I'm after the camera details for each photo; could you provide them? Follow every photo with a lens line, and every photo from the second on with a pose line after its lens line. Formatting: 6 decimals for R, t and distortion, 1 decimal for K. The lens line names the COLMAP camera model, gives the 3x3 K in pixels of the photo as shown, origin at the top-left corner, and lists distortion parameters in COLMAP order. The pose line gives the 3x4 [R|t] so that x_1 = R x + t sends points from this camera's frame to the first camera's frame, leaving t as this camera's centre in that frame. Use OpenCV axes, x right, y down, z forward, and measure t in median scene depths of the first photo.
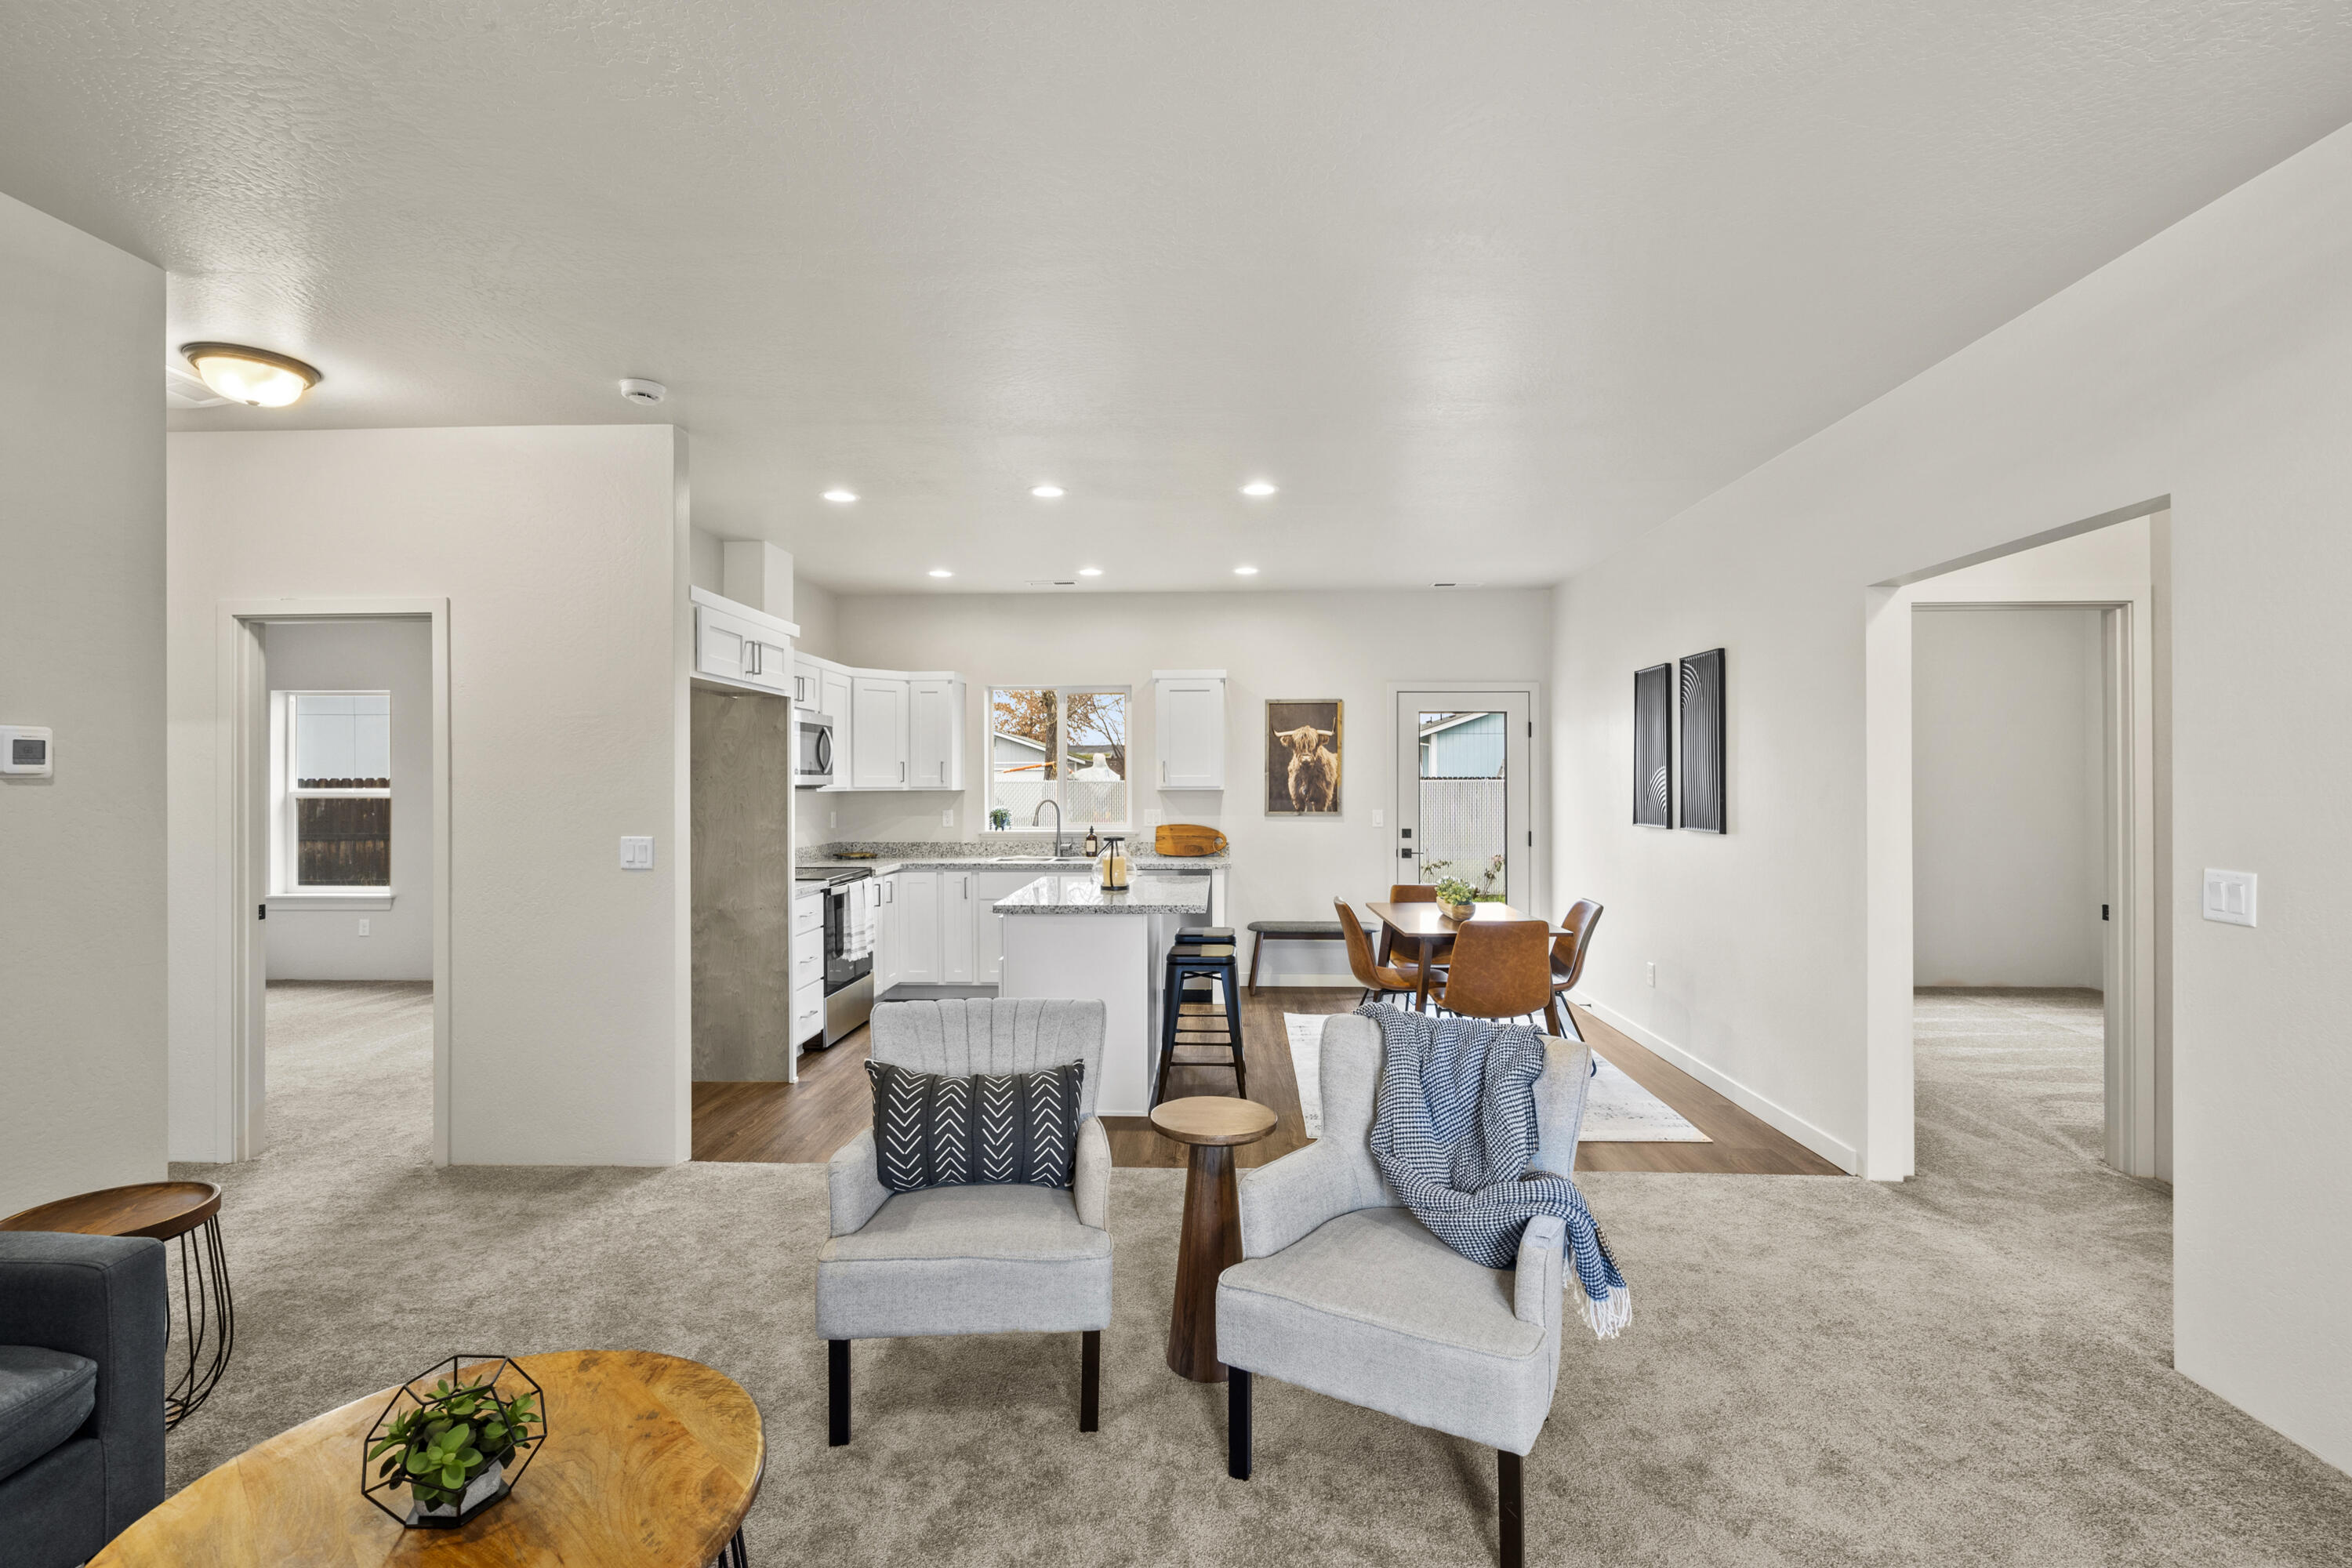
lens RADIAL K [[1070.2, 0, 1183.3], [0, 1070.2, 777.9], [0, 0, 1]] dist [-0.004730, 0.002557]
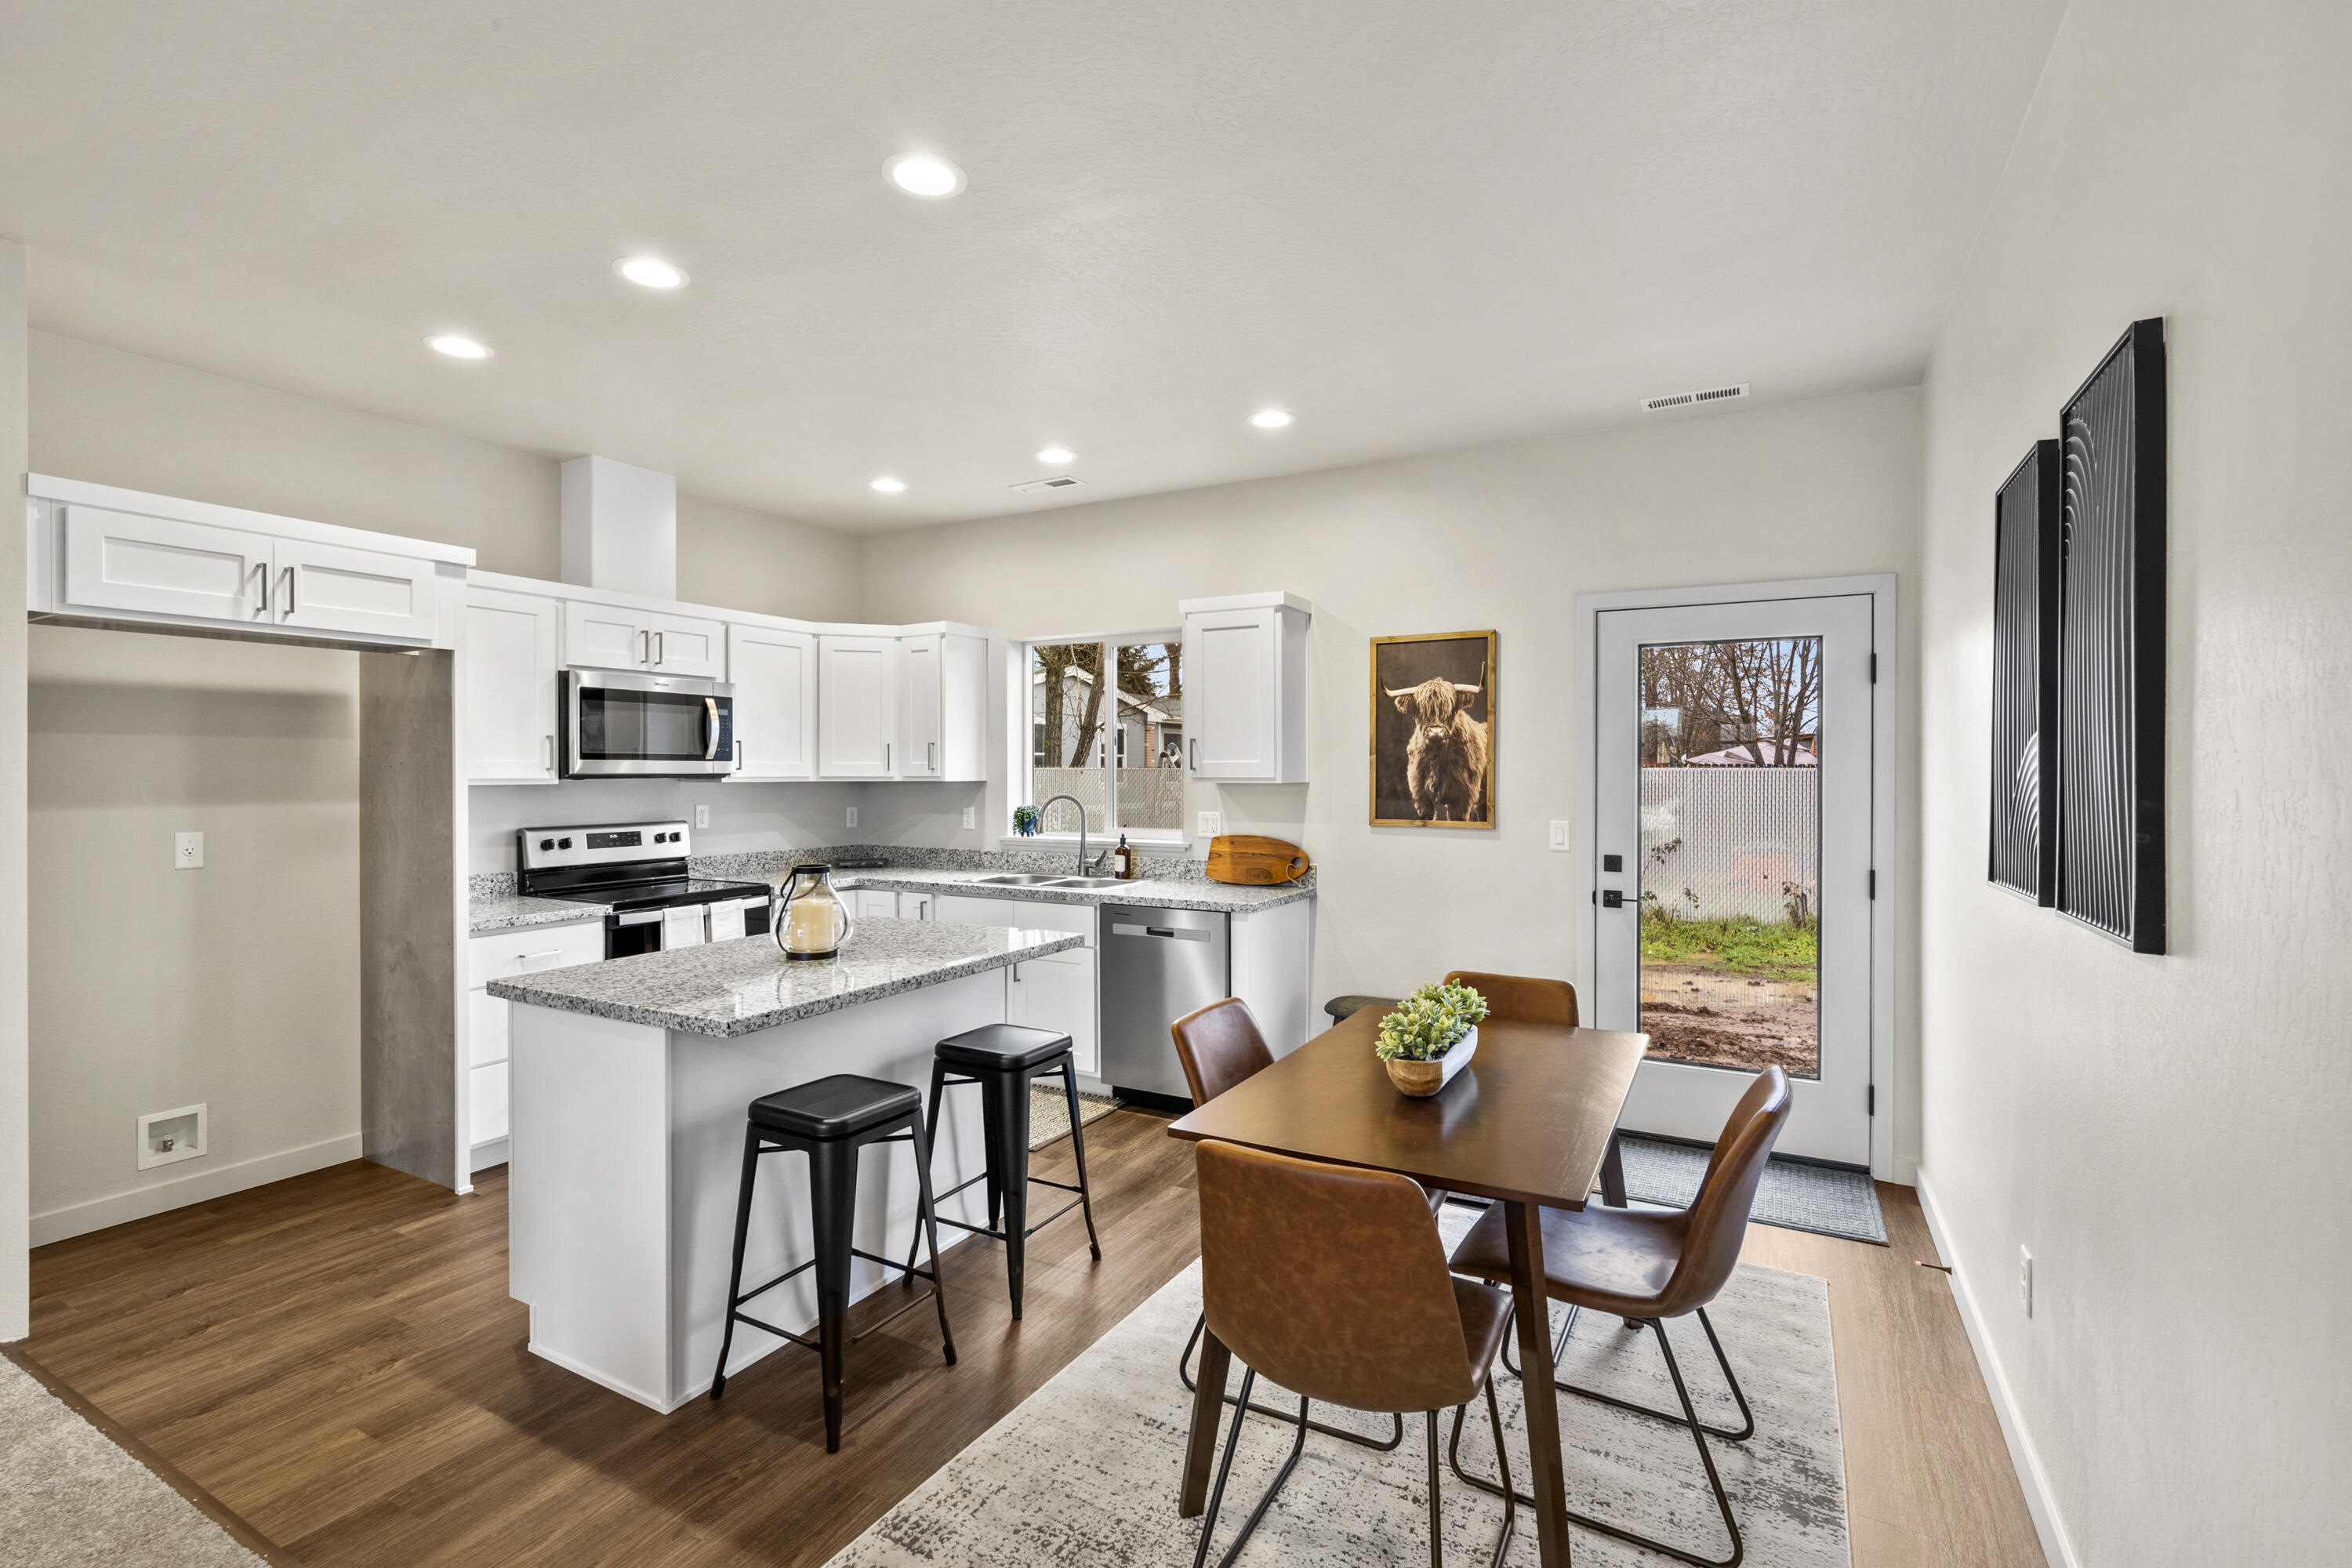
lens RADIAL K [[1070.2, 0, 1181.1], [0, 1070.2, 775.4], [0, 0, 1]] dist [-0.004730, 0.002557]
pose [[0.891640, 0.004508, -0.452723, 0.286601], [-0.000278, 0.999956, 0.009410, 0.000576], [0.452745, -0.008265, 0.891602, 0.441582]]
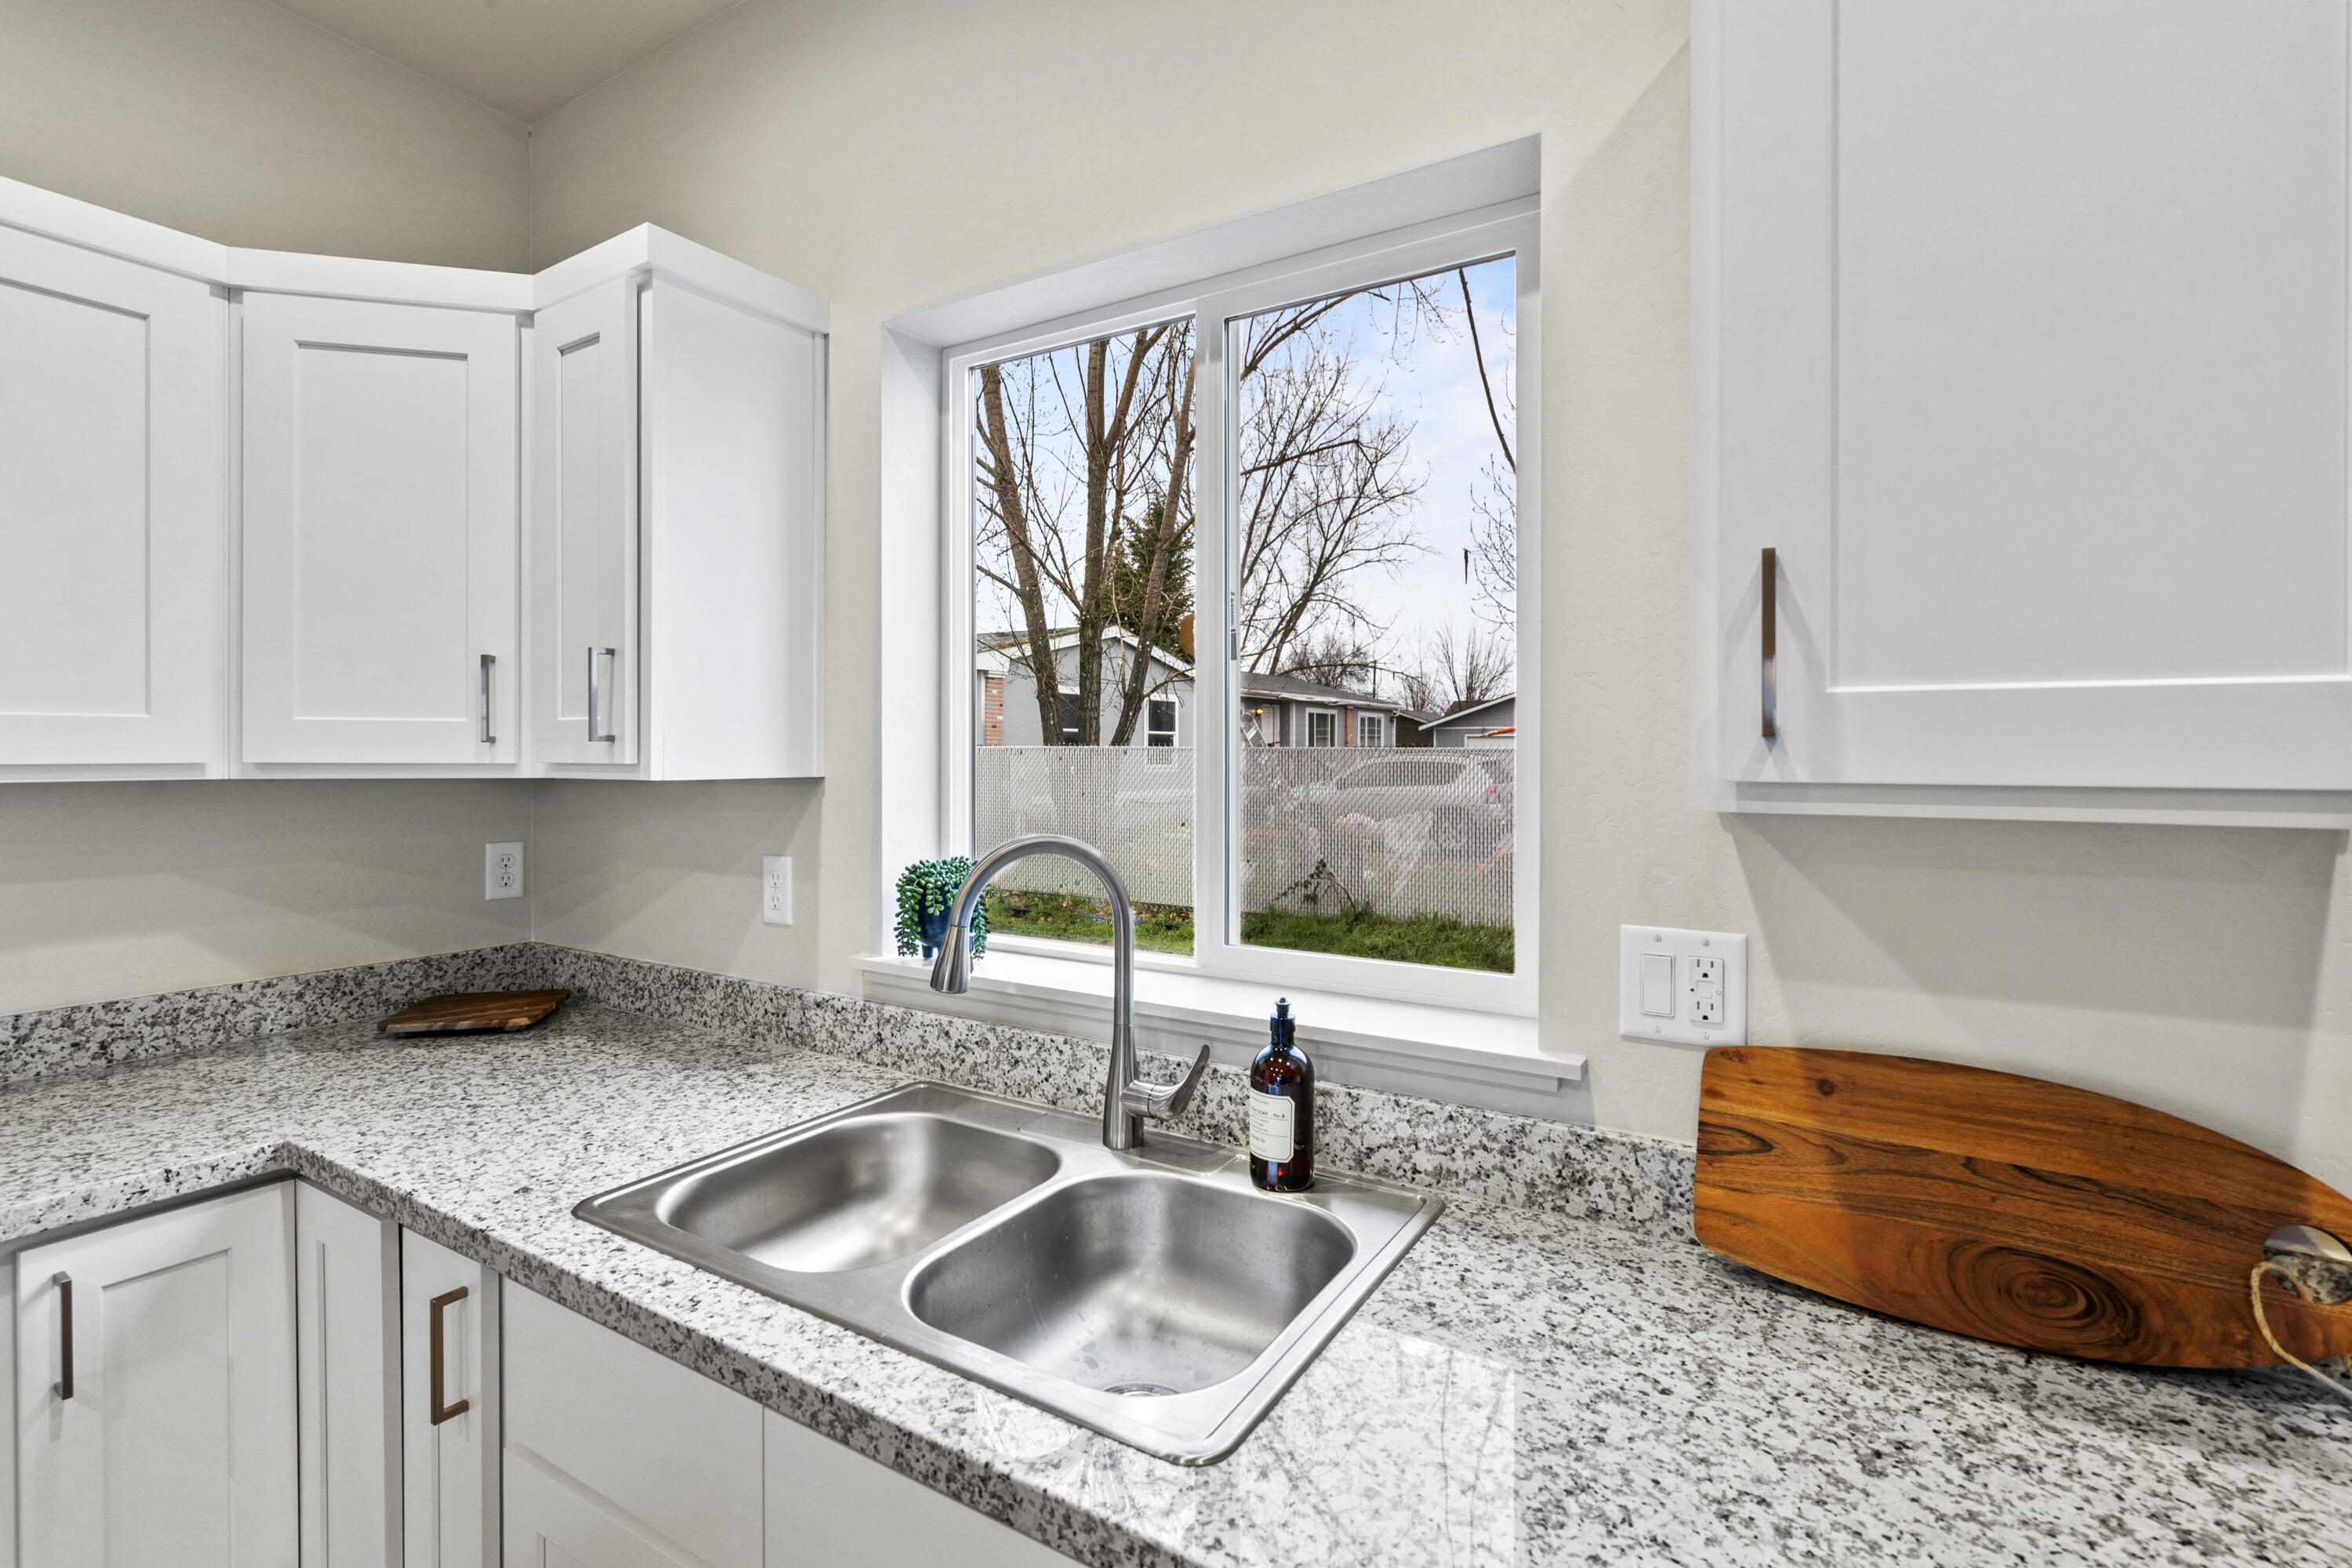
lens RADIAL K [[1070.2, 0, 1173.2], [0, 1070.2, 767.2], [0, 0, 1]] dist [-0.004730, 0.002557]
pose [[0.868621, 0.011740, -0.495338, -0.018279], [-0.002191, 0.999800, 0.019855, 0.004594], [0.495472, -0.016161, 0.868474, 0.928436]]
